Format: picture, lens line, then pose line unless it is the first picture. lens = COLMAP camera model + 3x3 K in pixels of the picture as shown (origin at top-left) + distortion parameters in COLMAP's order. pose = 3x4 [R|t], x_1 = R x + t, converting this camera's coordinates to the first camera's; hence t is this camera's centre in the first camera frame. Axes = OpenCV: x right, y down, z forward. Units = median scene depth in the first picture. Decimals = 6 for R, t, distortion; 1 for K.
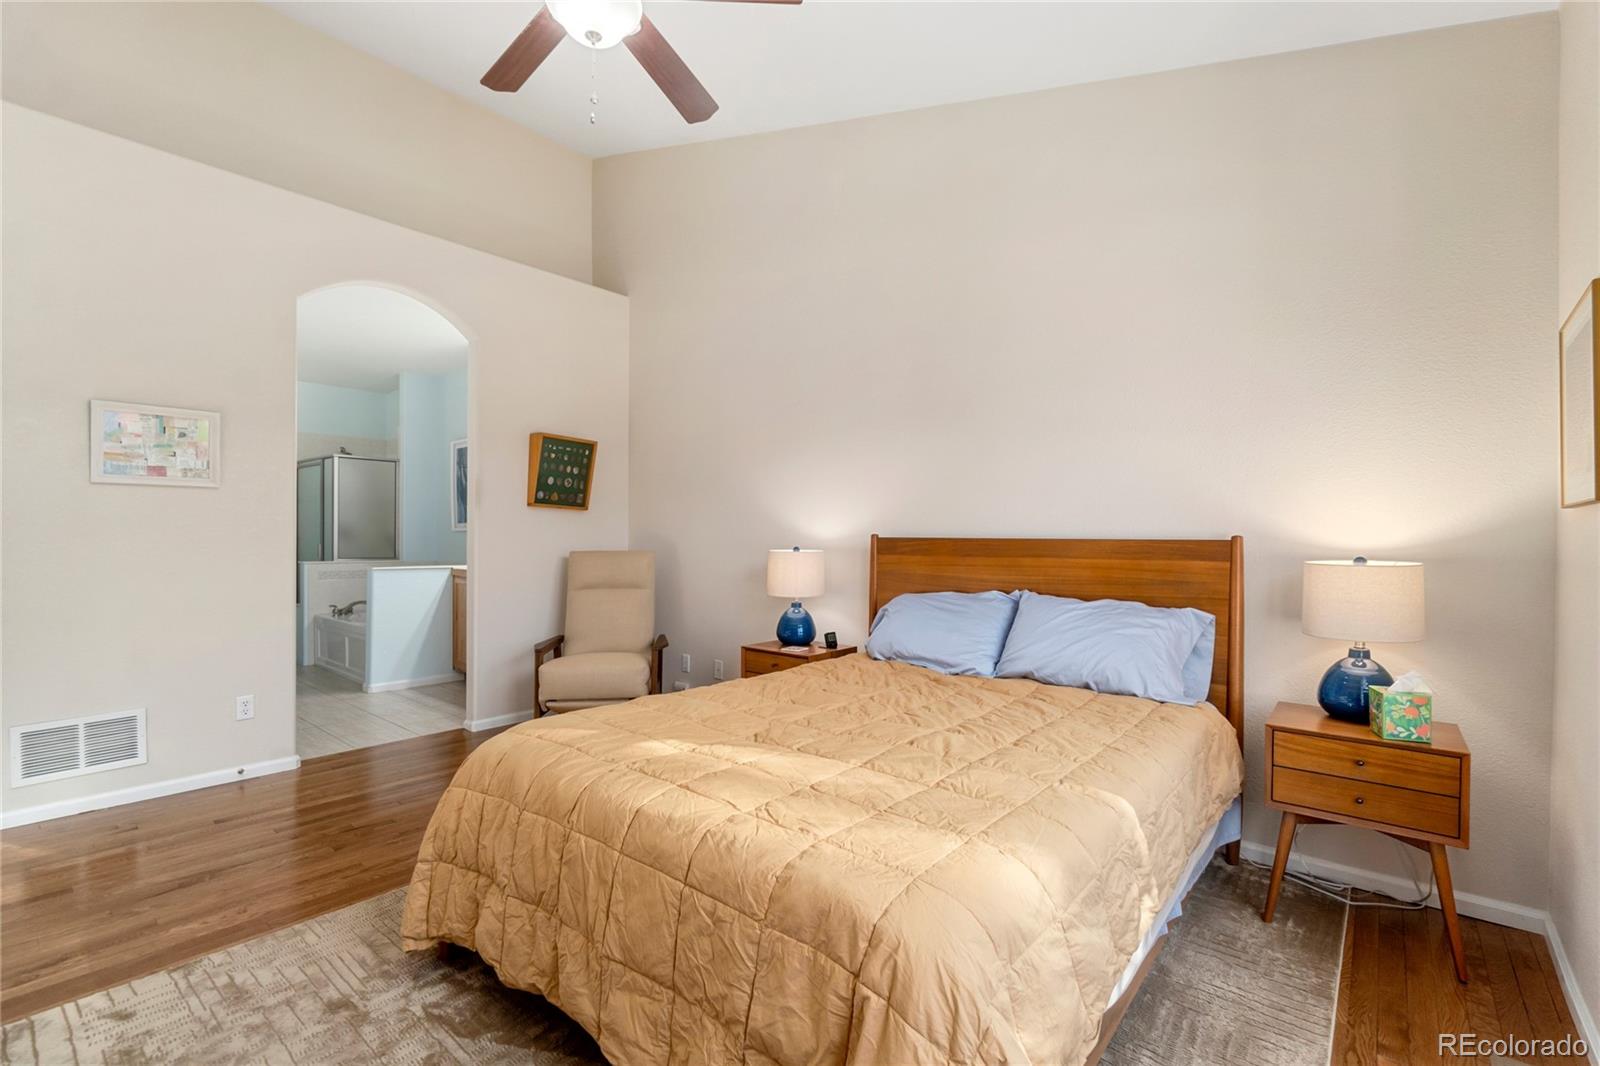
lens RADIAL K [[693.2, 0, 796.7], [0, 693.2, 530.8], [0, 0, 1]] dist [-0.002022, -0.000102]
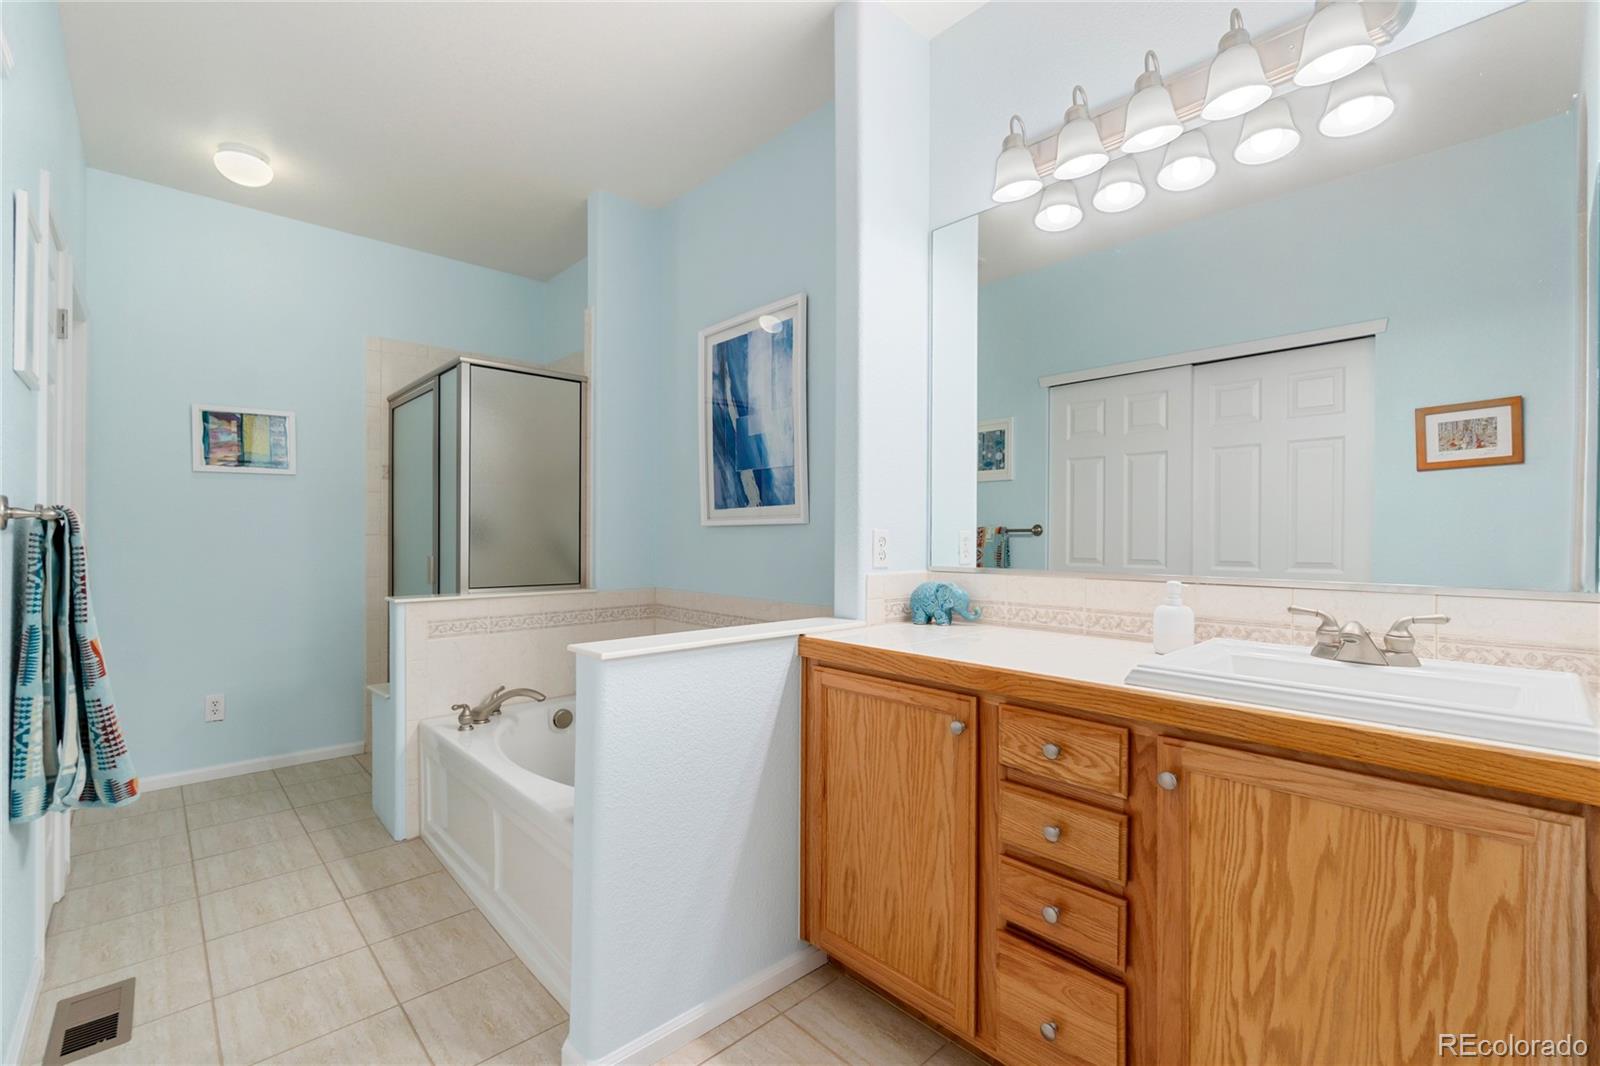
lens RADIAL K [[693.2, 0, 803.1], [0, 693.2, 535.4], [0, 0, 1]] dist [-0.002022, -0.000102]
pose [[0.992087, 0.001631, -0.125543, -0.391654], [-0.001005, 0.999987, 0.005047, 0.003468], [0.125550, -0.004881, 0.992075, 0.582059]]
